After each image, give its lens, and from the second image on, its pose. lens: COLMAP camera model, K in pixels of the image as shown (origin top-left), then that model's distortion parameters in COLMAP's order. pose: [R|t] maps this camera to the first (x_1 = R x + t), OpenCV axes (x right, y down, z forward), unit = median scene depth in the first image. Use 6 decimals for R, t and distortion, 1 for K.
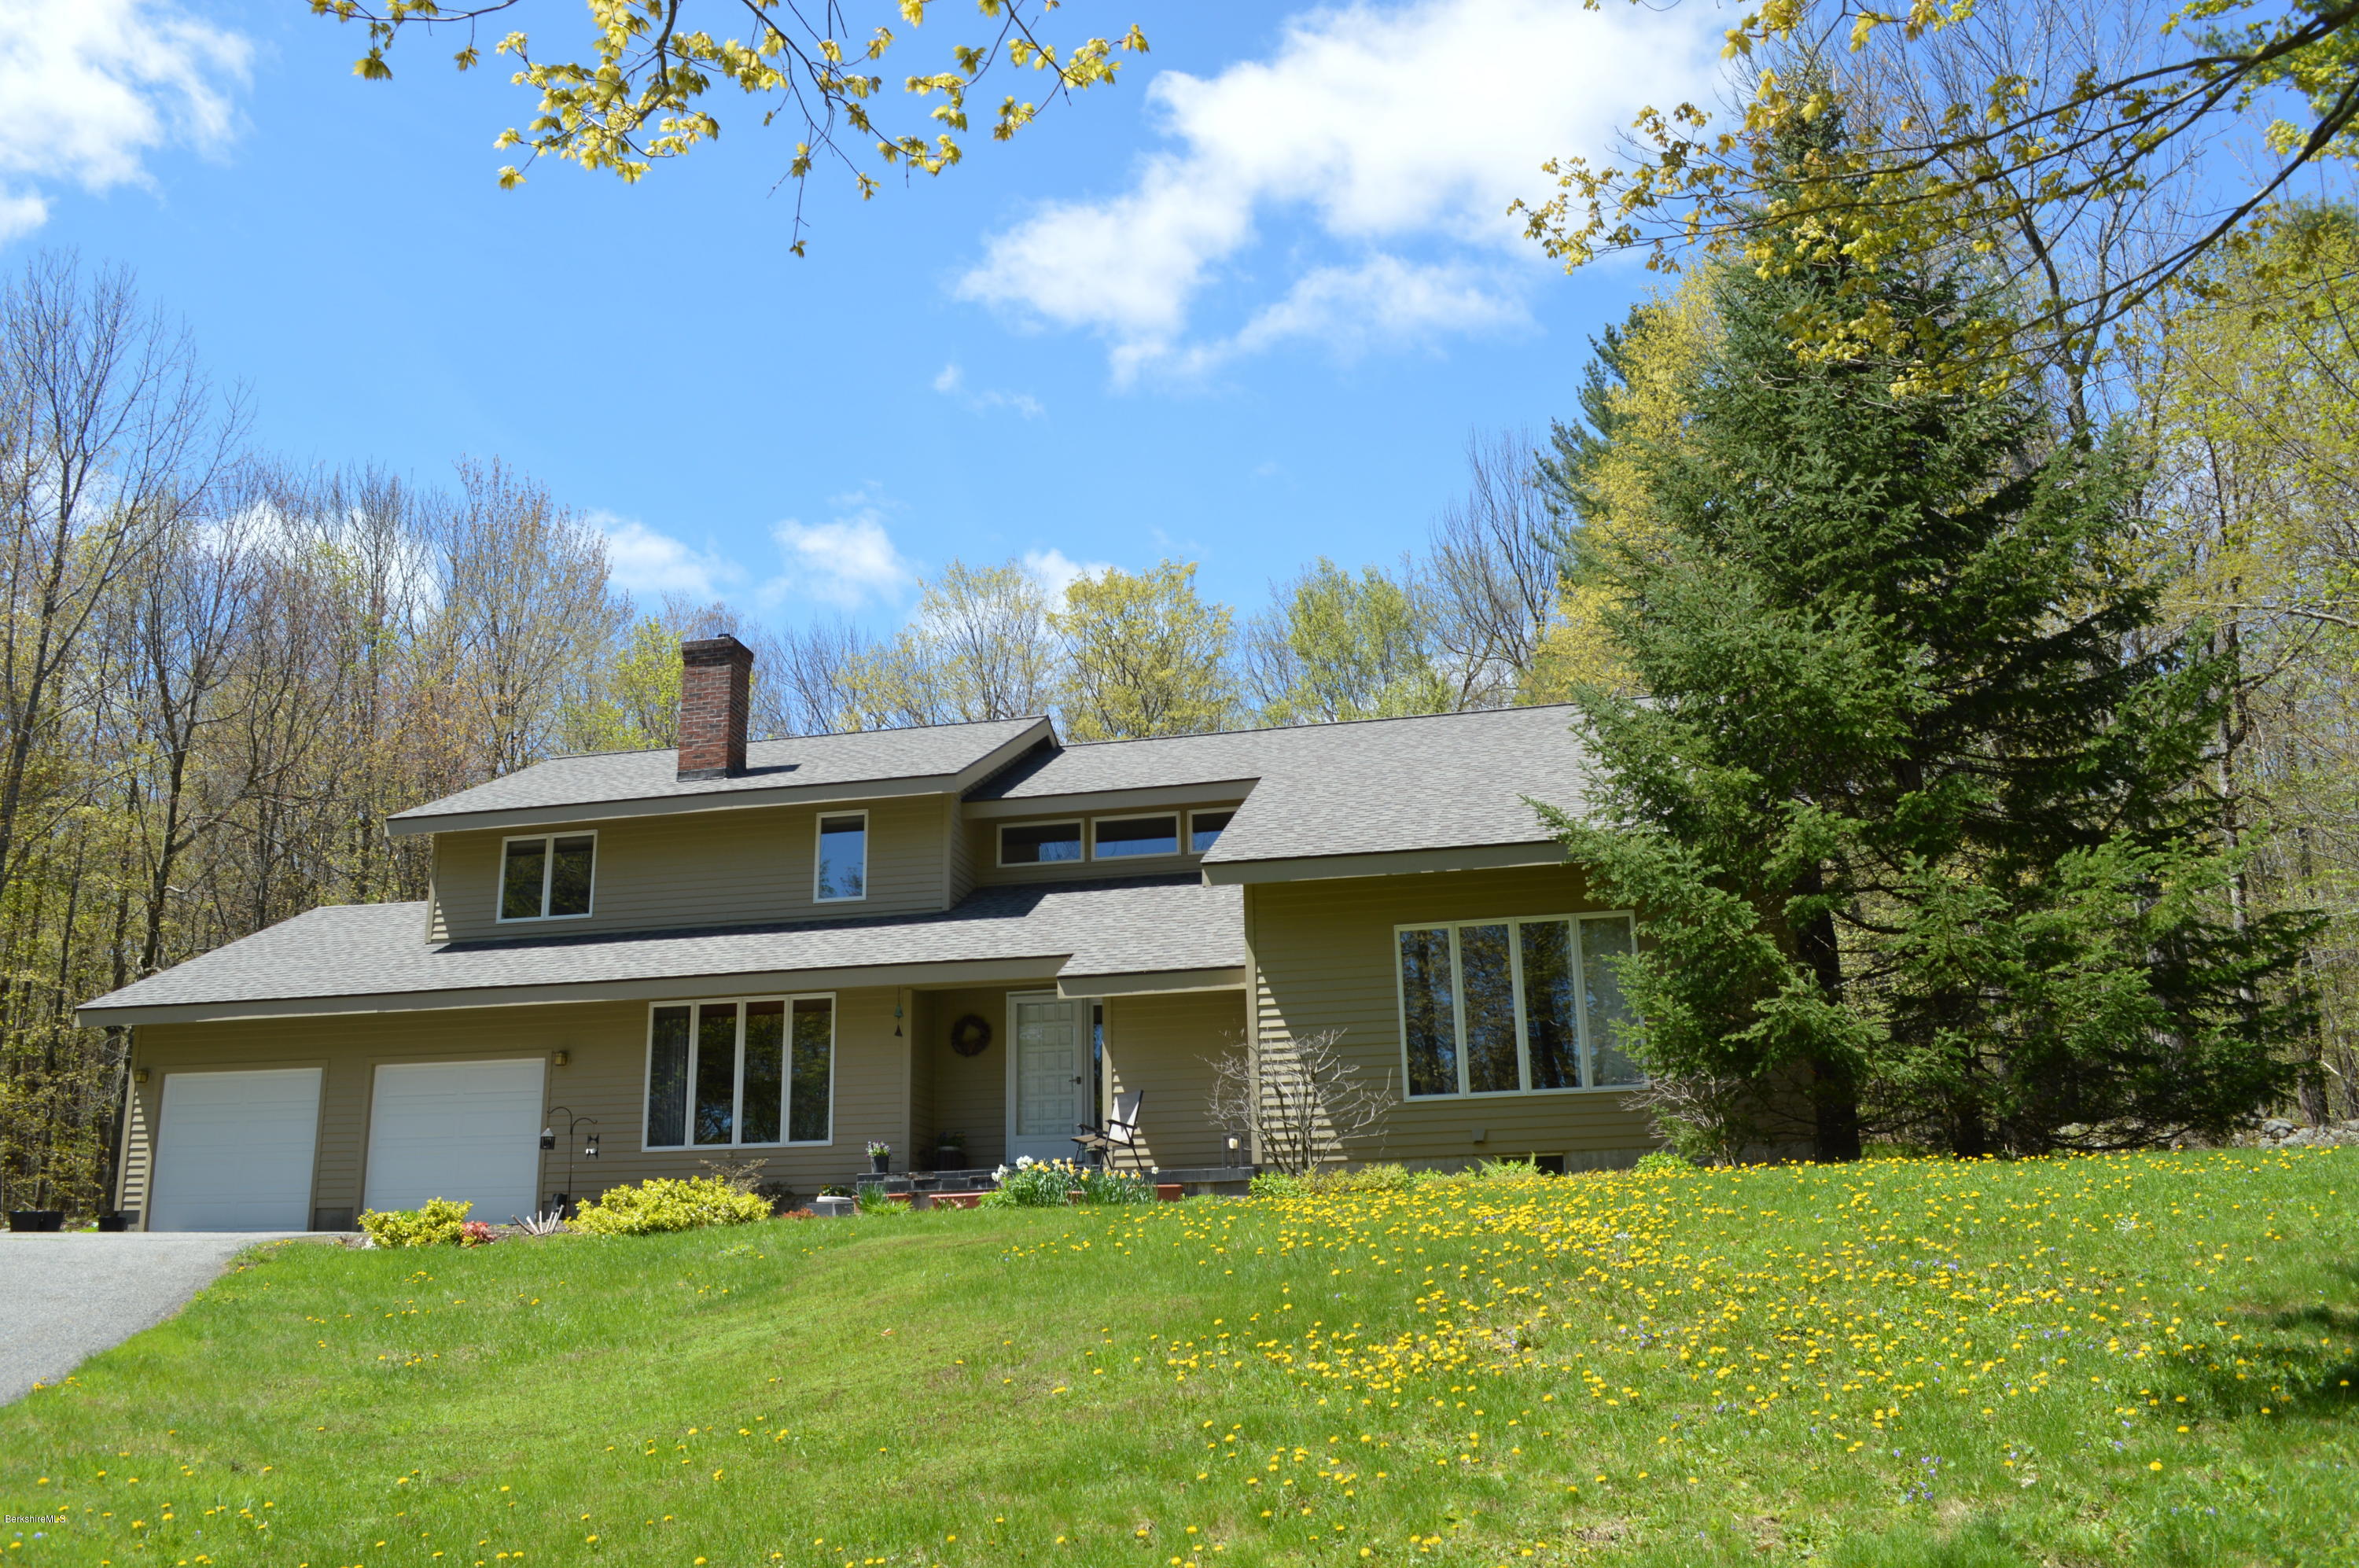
lens RADIAL K [[1884.8, 0, 1169.9], [0, 1884.8, 778.5], [0, 0, 1]] dist [-0.086435, 0.021674]
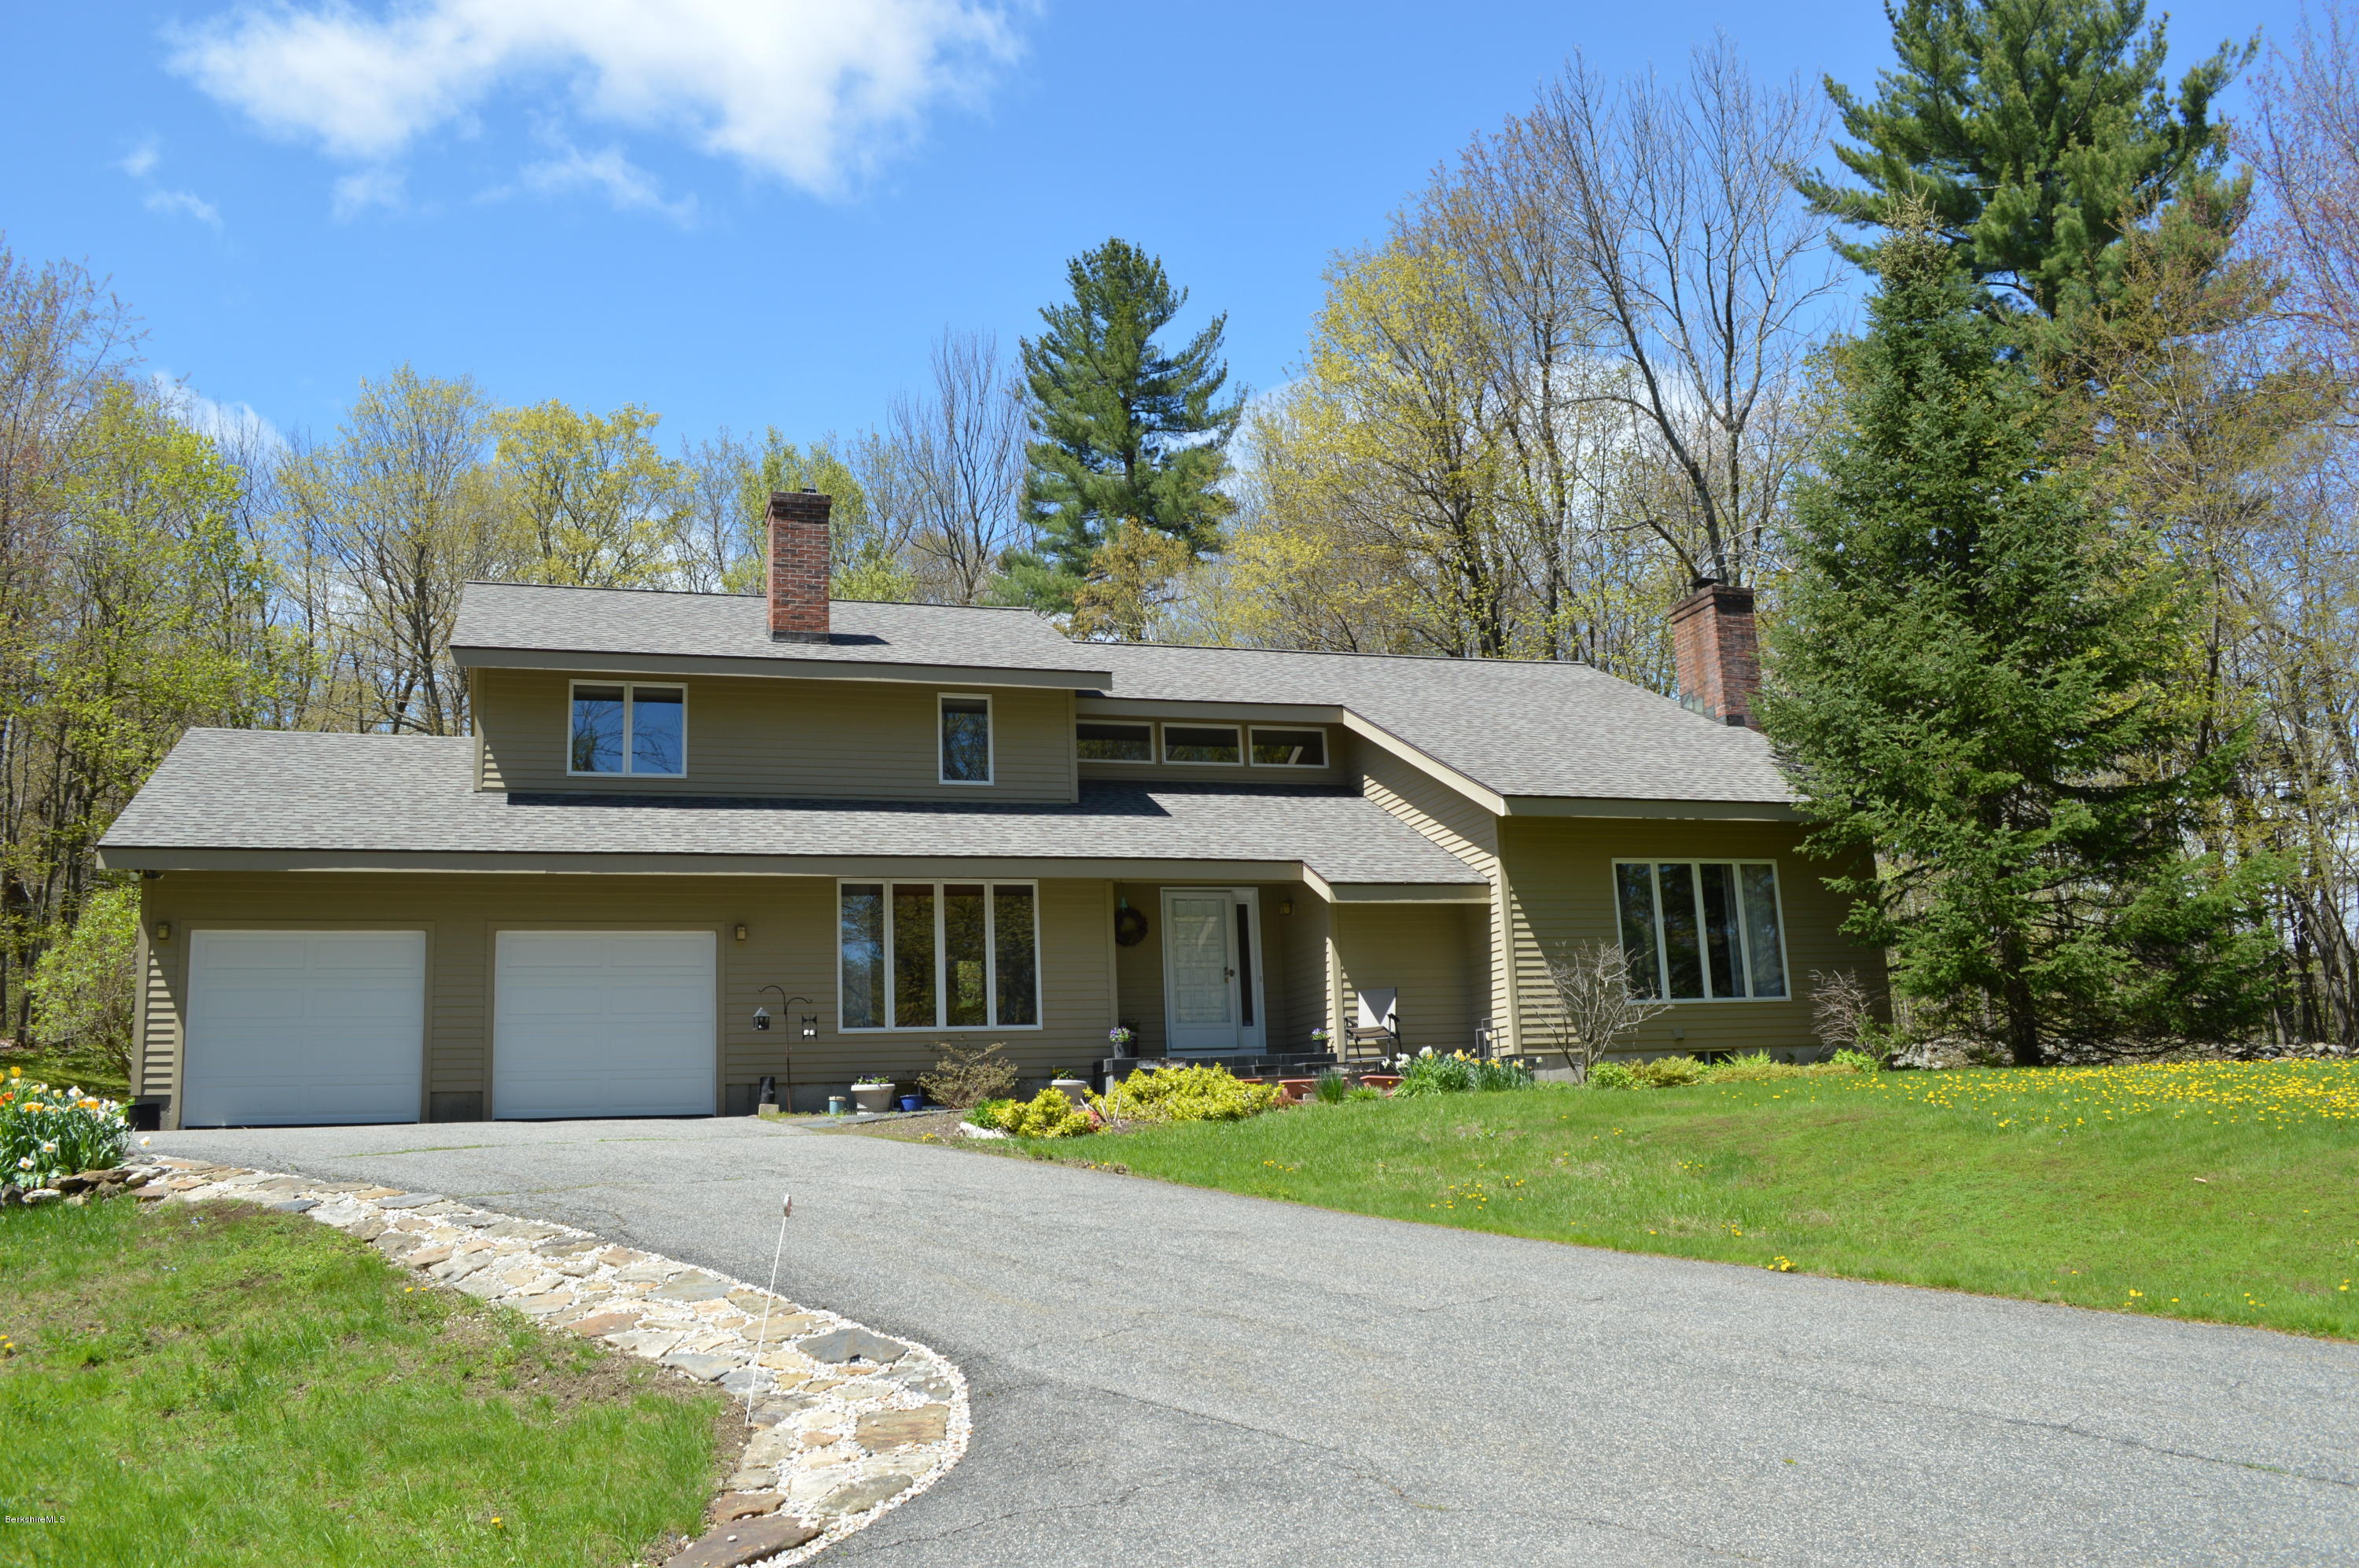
lens RADIAL K [[1884.8, 0, 1161.7], [0, 1884.8, 789.7], [0, 0, 1]] dist [-0.086435, 0.021674]
pose [[0.877906, 0.083813, 0.471441, -0.575088], [-0.107768, 0.993887, 0.023989, 0.034498], [-0.466549, -0.071866, 0.881571, 0.086830]]
